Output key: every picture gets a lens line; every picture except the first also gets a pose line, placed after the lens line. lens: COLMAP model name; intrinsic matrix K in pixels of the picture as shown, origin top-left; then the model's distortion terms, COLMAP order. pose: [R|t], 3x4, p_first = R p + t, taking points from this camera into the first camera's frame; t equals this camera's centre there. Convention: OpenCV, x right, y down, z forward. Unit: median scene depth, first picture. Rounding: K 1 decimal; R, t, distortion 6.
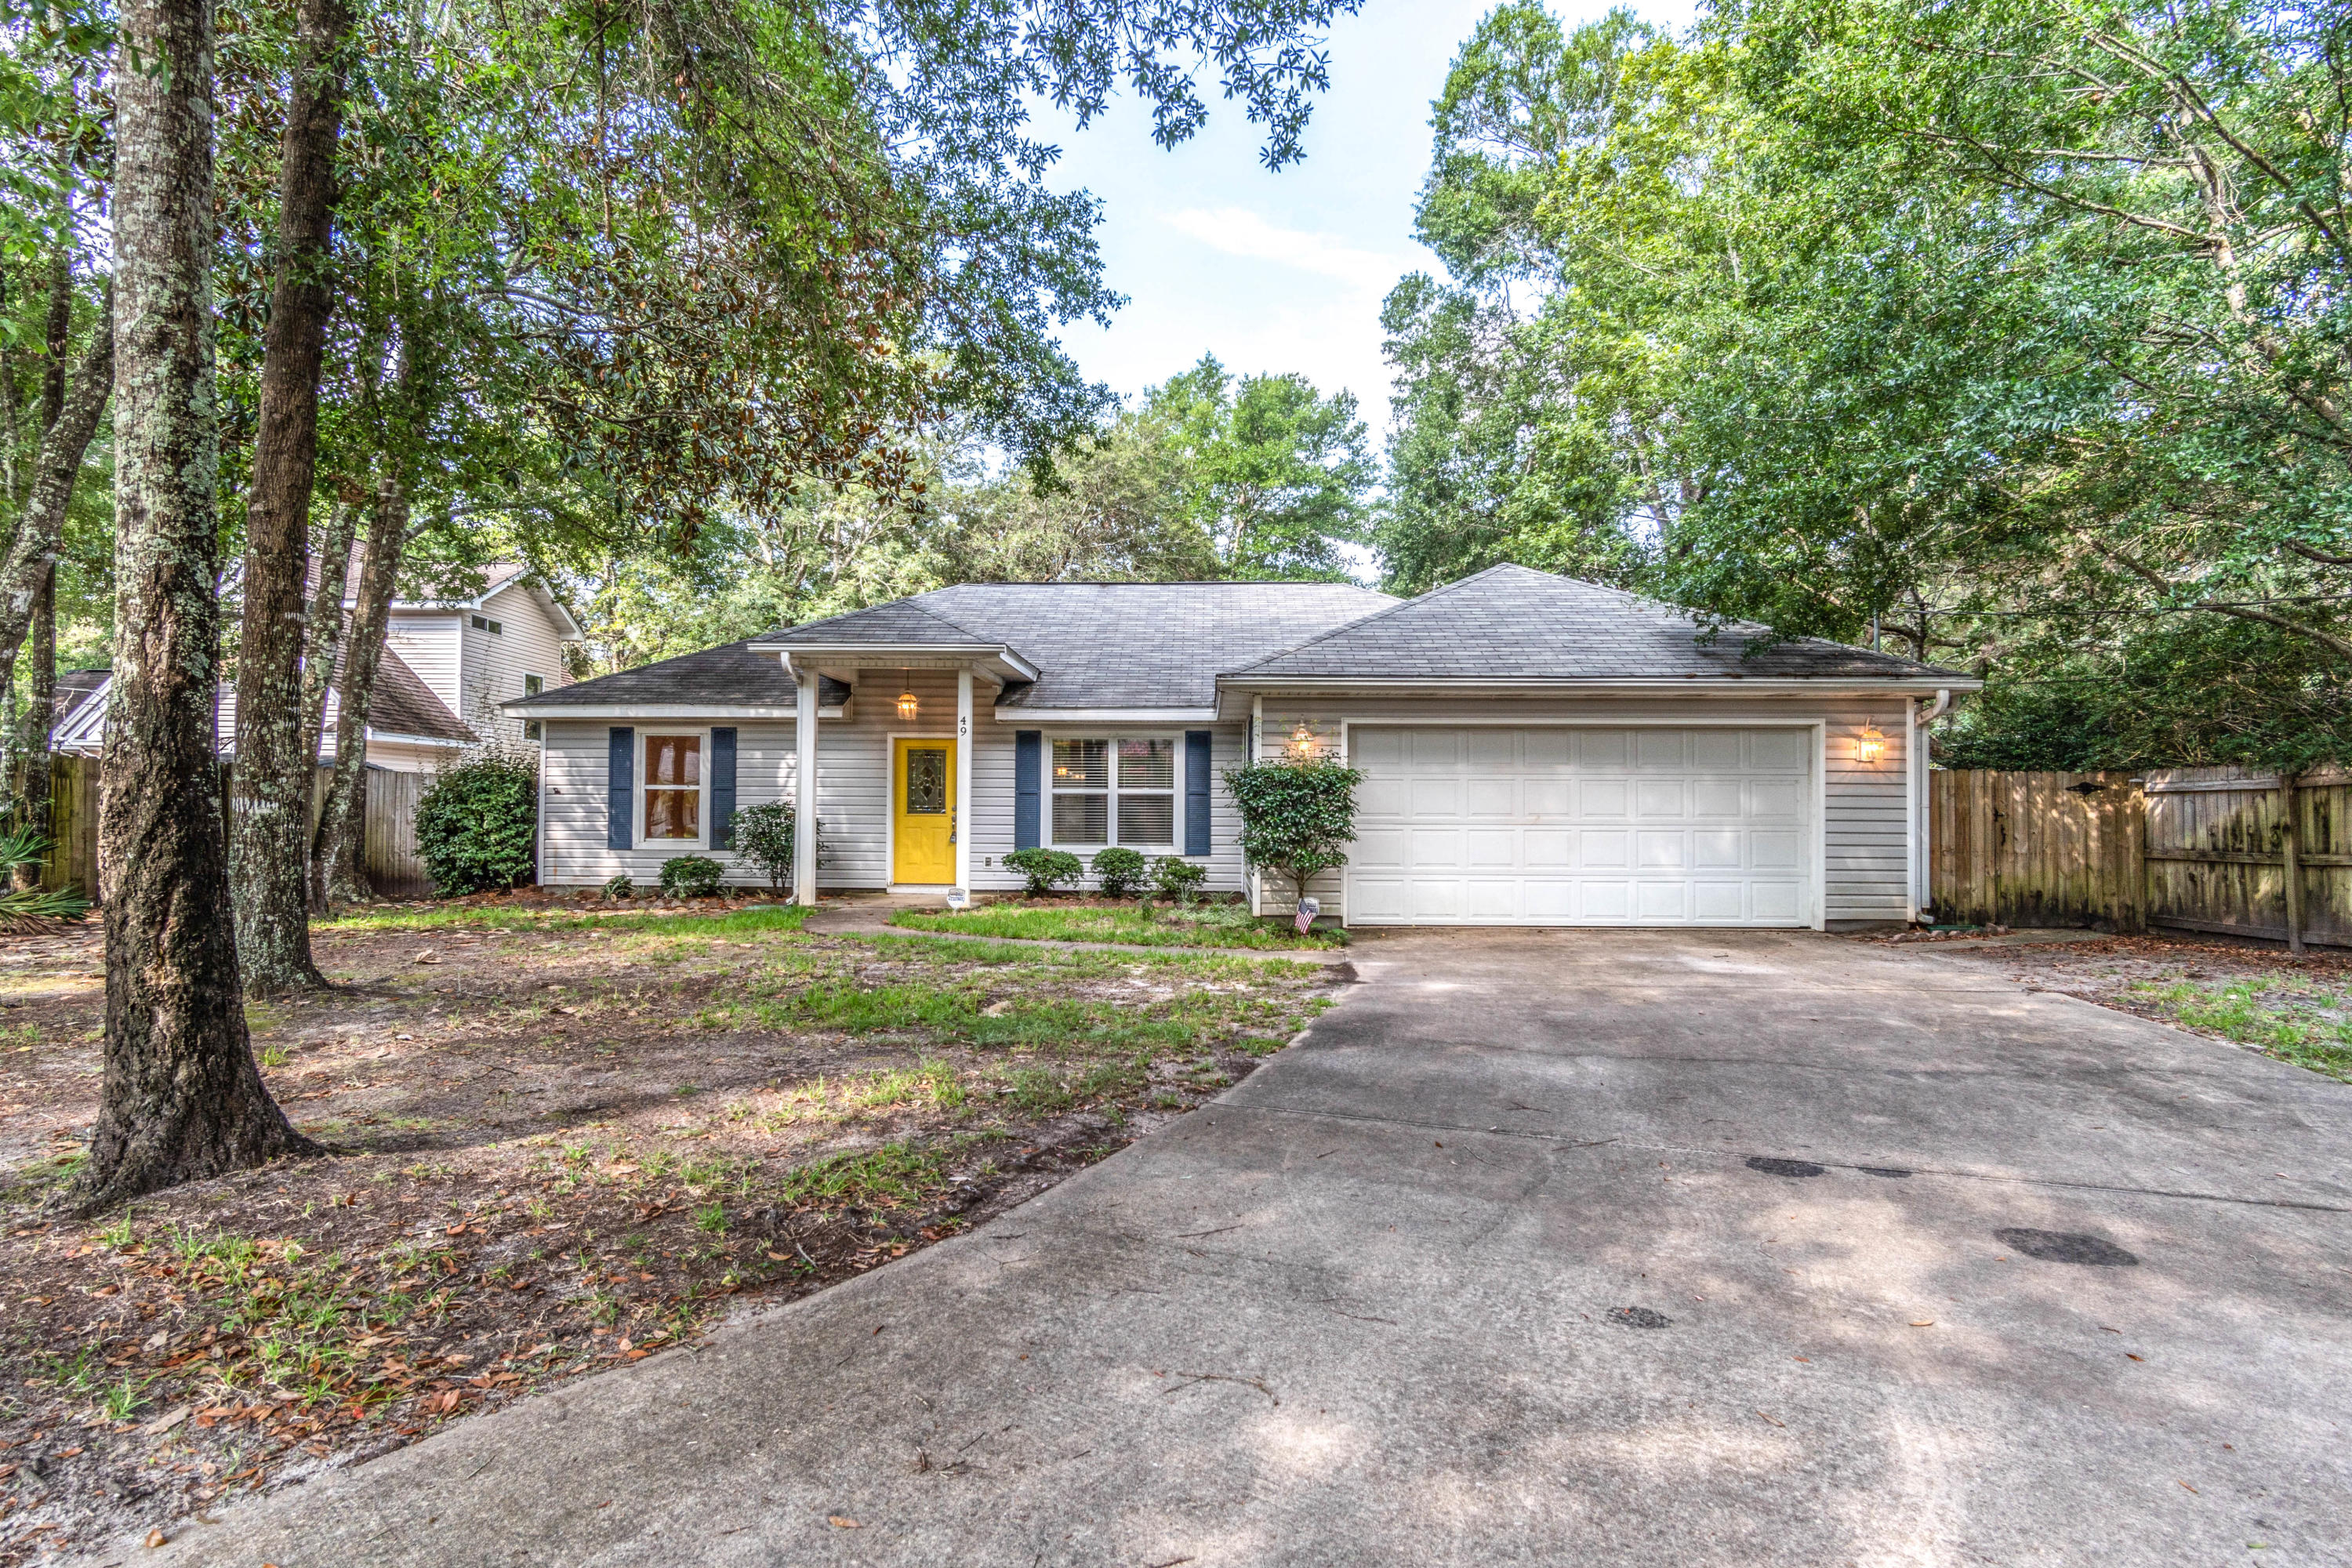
lens RADIAL K [[1242.6, 0, 1166.3], [0, 1242.6, 793.3], [0, 0, 1]] dist [0.007883, 0.001146]
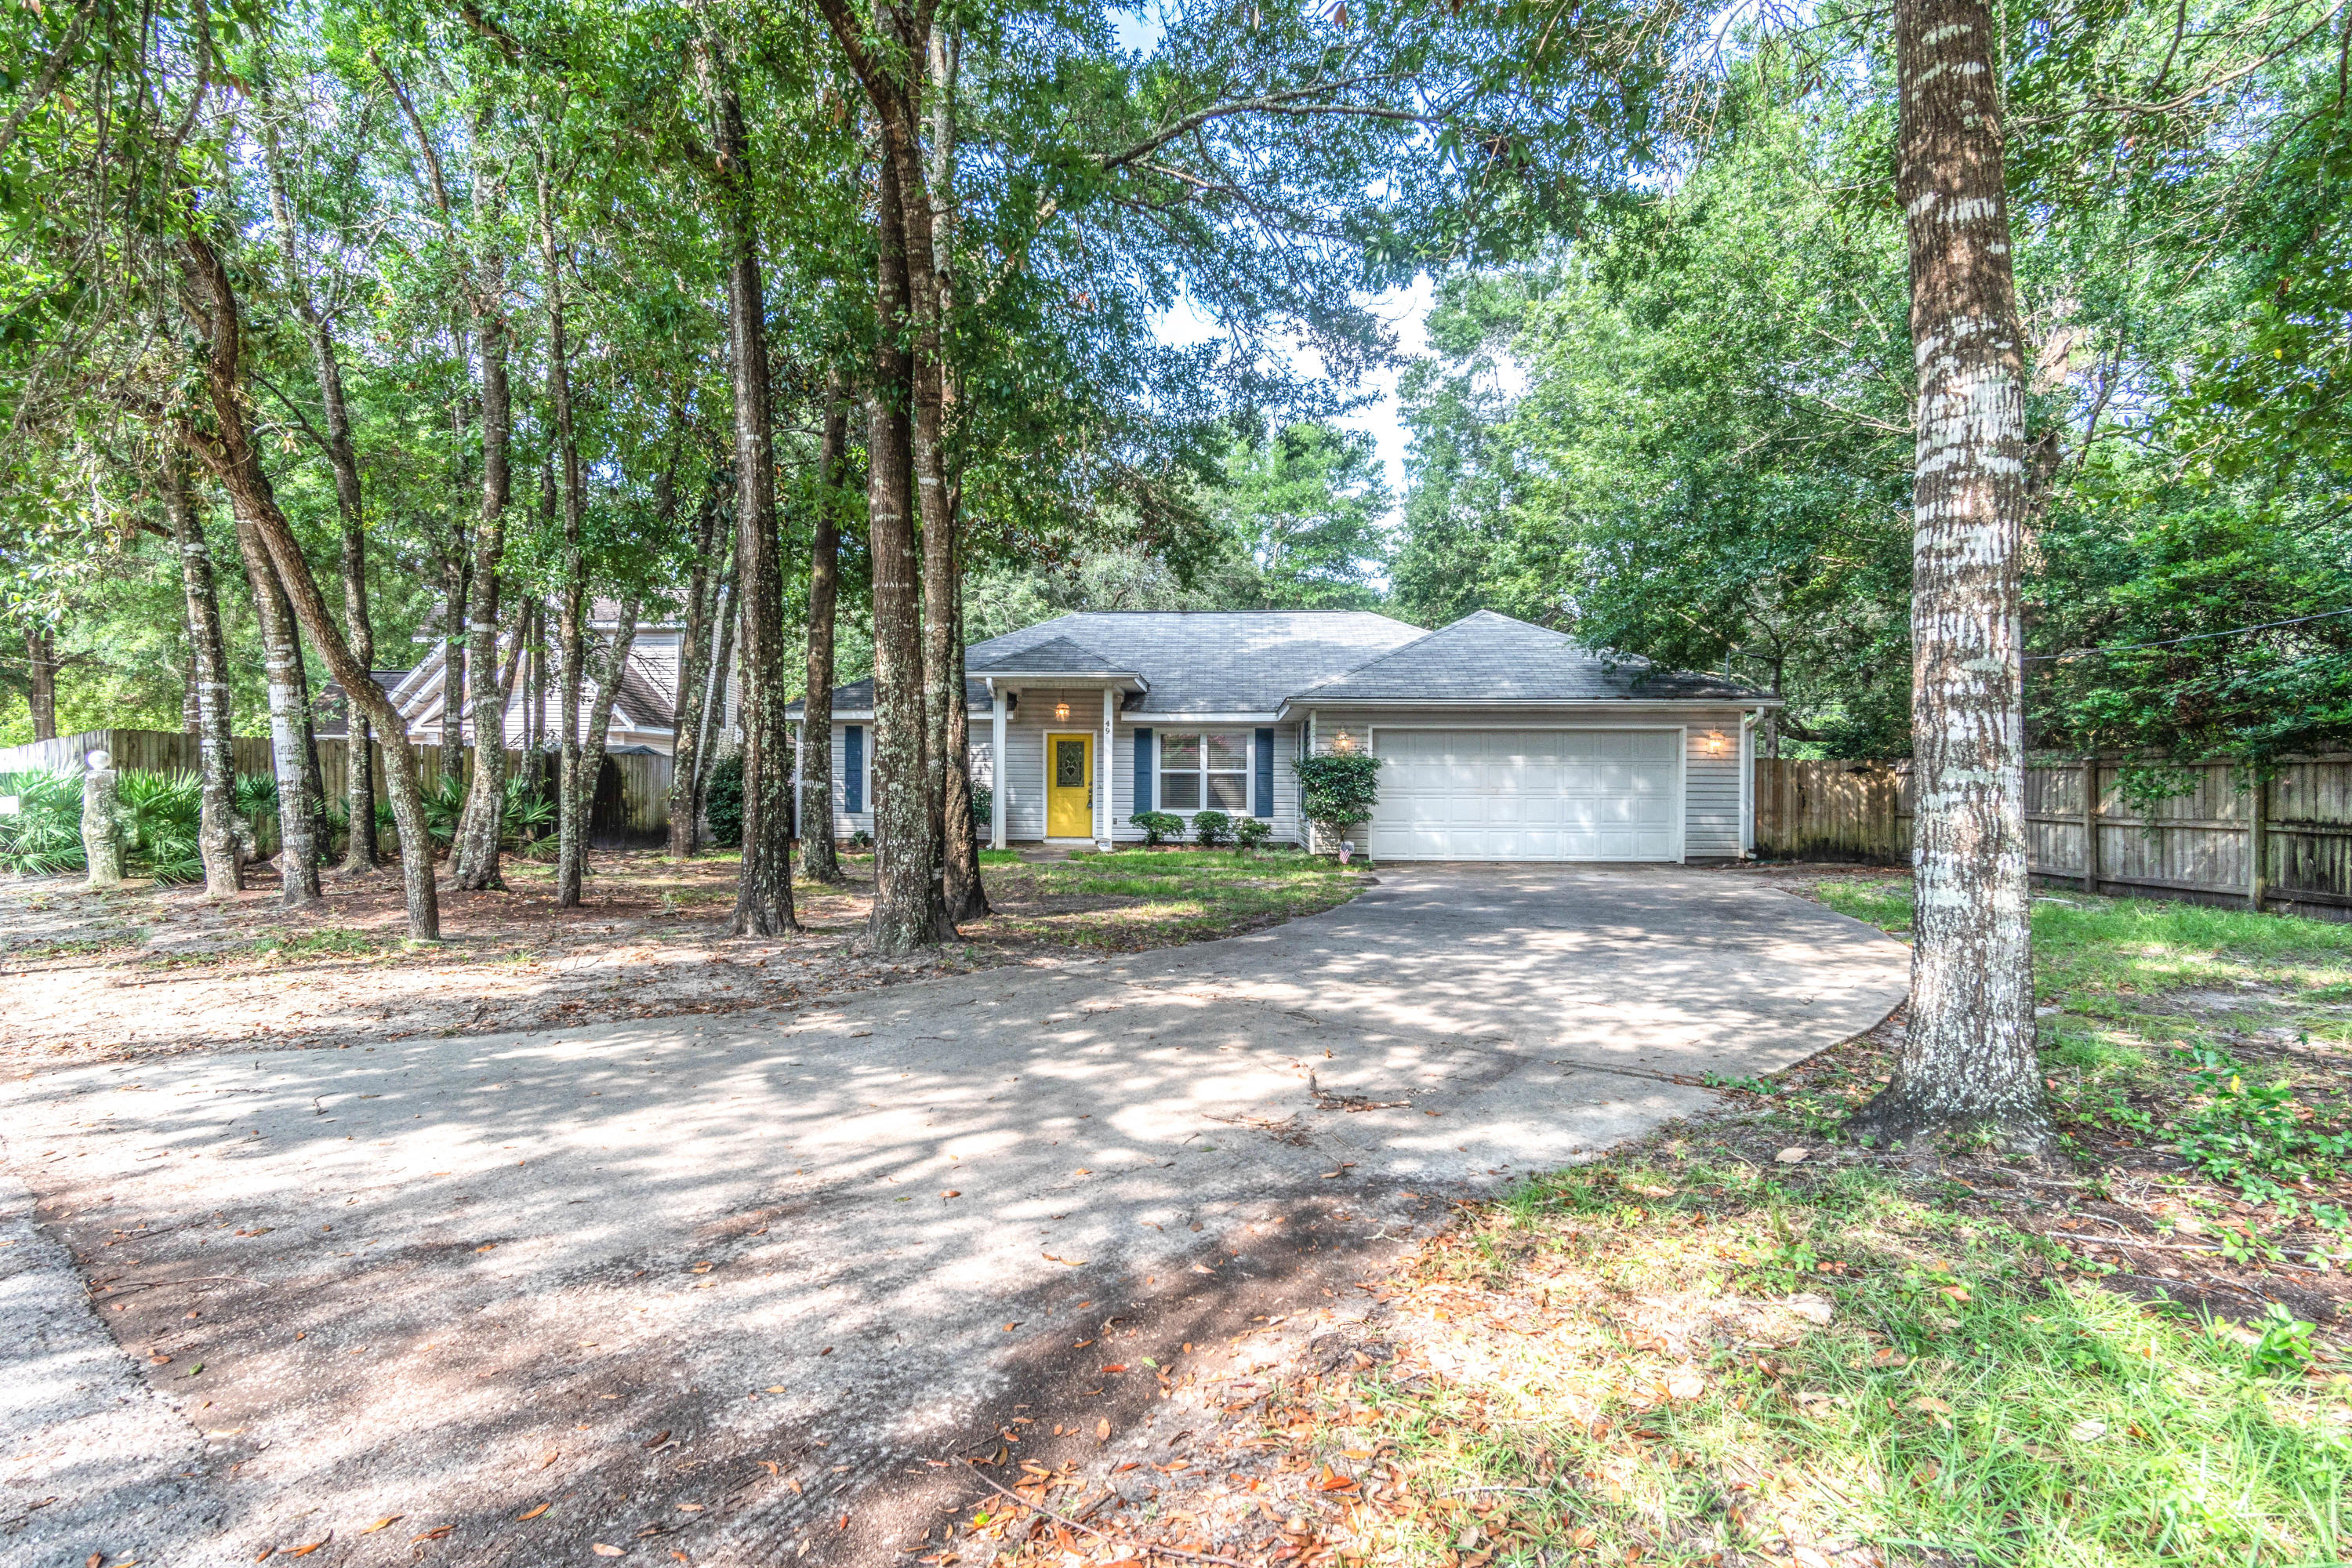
lens RADIAL K [[1242.6, 0, 1166.3], [0, 1242.6, 793.3], [0, 0, 1]] dist [0.007883, 0.001146]
pose [[0.999937, 0.000304, -0.011251, -0.073612], [-0.000067, 0.999778, 0.021083, -0.006839], [0.011255, -0.021081, 0.999714, -0.433867]]
